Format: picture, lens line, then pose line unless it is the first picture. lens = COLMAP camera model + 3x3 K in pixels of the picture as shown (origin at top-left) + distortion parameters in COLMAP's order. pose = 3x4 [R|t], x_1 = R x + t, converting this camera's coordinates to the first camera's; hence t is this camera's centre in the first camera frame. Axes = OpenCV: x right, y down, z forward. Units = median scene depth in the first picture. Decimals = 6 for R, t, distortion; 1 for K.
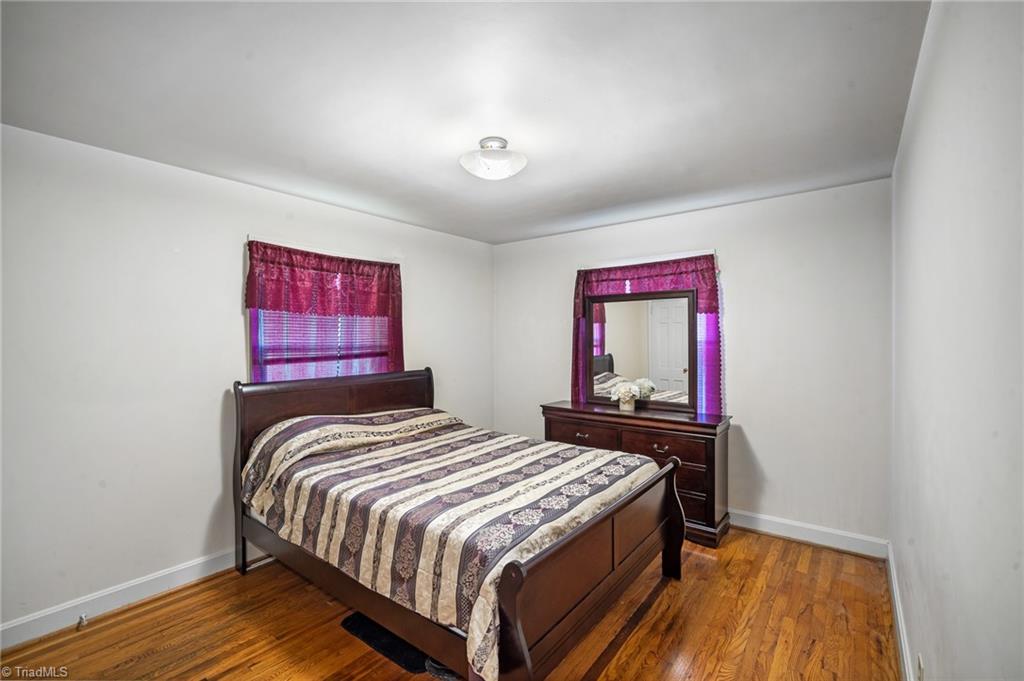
lens RADIAL K [[447.5, 0, 509.5], [0, 447.5, 337.3], [0, 0, 1]] dist [-0.015636, 0.000059]
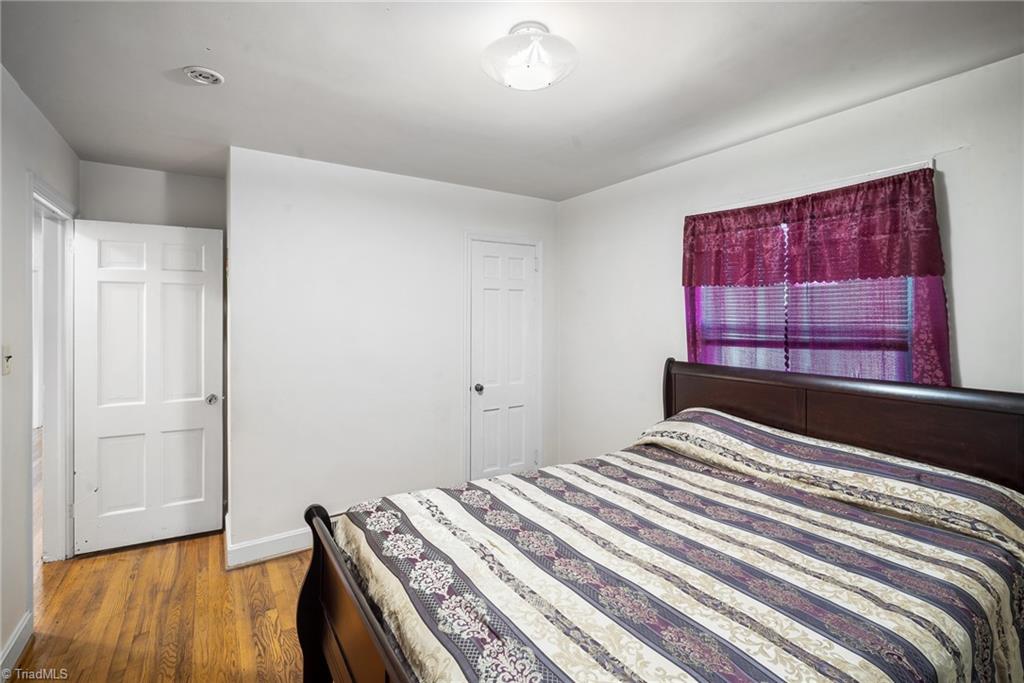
lens RADIAL K [[462.2, 0, 502.8], [0, 462.2, 315.0], [0, 0, 1]] dist [-0.014263, 0.000186]
pose [[-0.335628, 0.004918, -0.941982, 0.535538], [0.003053, 0.999987, 0.004133, -0.006356], [0.941990, -0.001489, -0.335639, 1.001105]]
